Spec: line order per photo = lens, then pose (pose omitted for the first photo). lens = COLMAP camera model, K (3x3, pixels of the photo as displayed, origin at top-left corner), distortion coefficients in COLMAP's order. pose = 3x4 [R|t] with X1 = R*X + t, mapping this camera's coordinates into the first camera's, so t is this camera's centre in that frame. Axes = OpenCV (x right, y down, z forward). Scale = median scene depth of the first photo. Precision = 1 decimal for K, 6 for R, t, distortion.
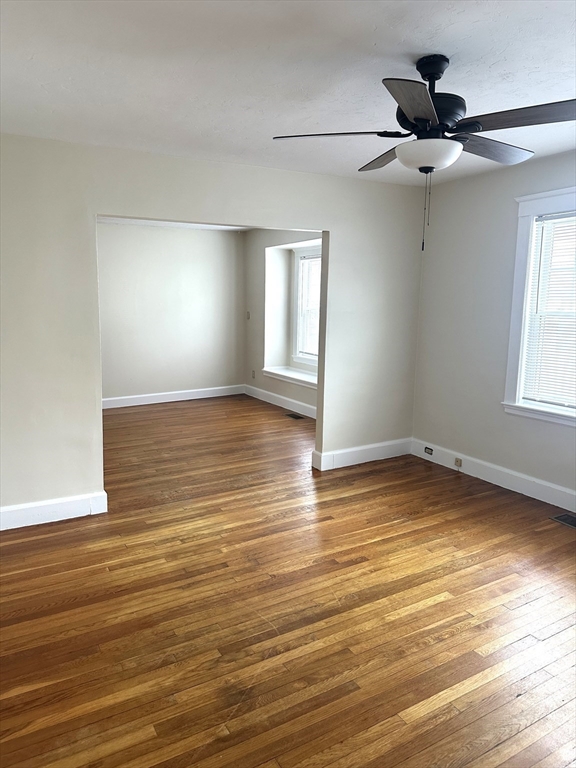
lens RADIAL K [[543.6, 0, 297.7], [0, 543.6, 374.6], [0, 0, 1]] dist [0.133334, -0.215808]
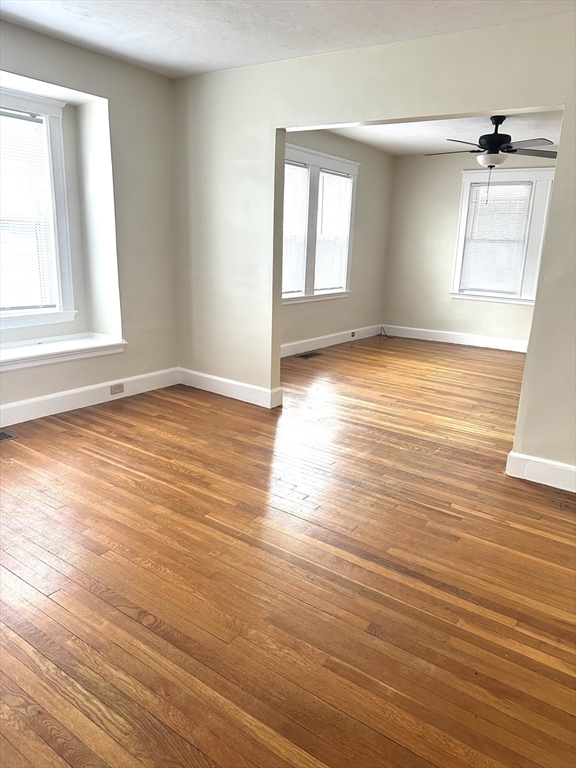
lens RADIAL K [[534.3, 0, 280.0], [0, 534.3, 382.5], [0, 0, 1]] dist [0.134295, -0.237886]
pose [[-0.398298, -0.248431, 0.882973, -0.922772], [0.095097, 0.946252, 0.309133, -0.174393], [-0.912313, 0.207095, -0.353265, 1.614503]]
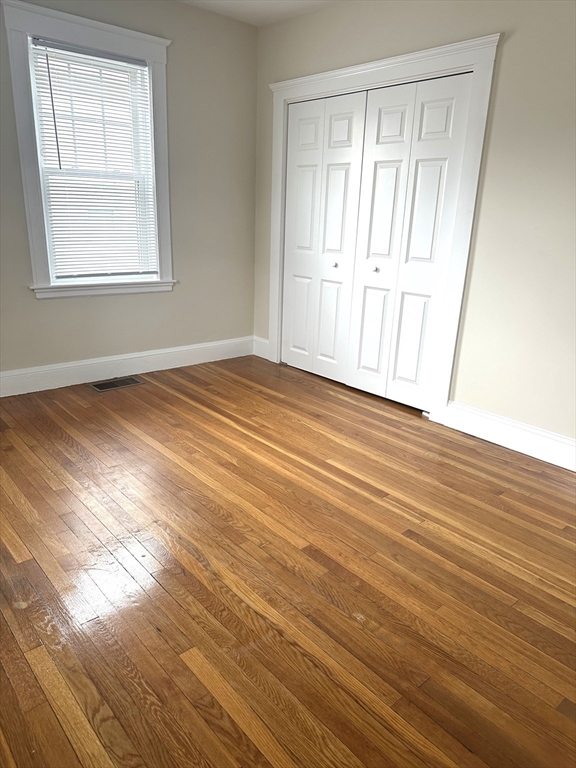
lens RADIAL K [[534.3, 0, 280.0], [0, 534.3, 382.5], [0, 0, 1]] dist [0.134295, -0.237886]
pose [[-0.176075, -0.315939, 0.932298, -0.478231], [0.098909, 0.936624, 0.336085, -0.047038], [-0.979395, 0.151389, -0.133666, 0.806426]]
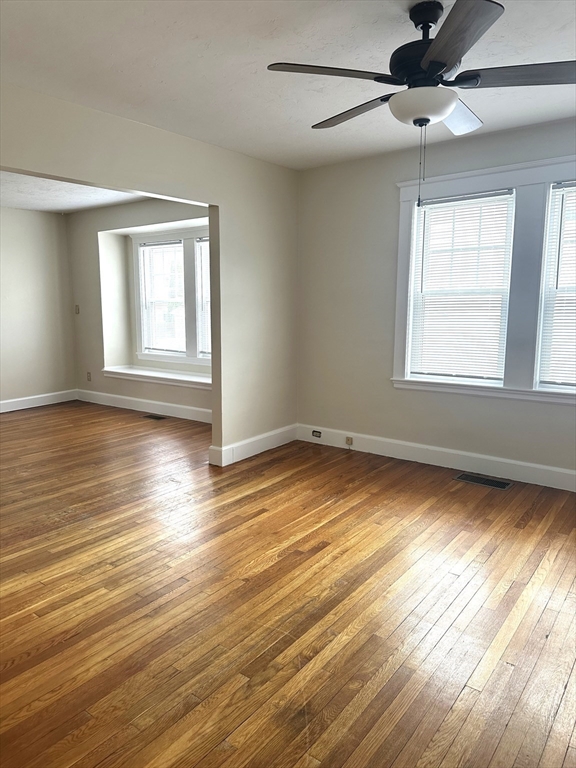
lens RADIAL K [[535.0, 0, 288.0], [0, 535.0, 384.0], [0, 0, 1]] dist [0.128448, -0.173026]
pose [[0.925978, -0.068615, 0.371291, -0.223347], [0.065473, 0.997632, 0.021078, 0.028993], [-0.371857, 0.004792, 0.928277, 0.127292]]
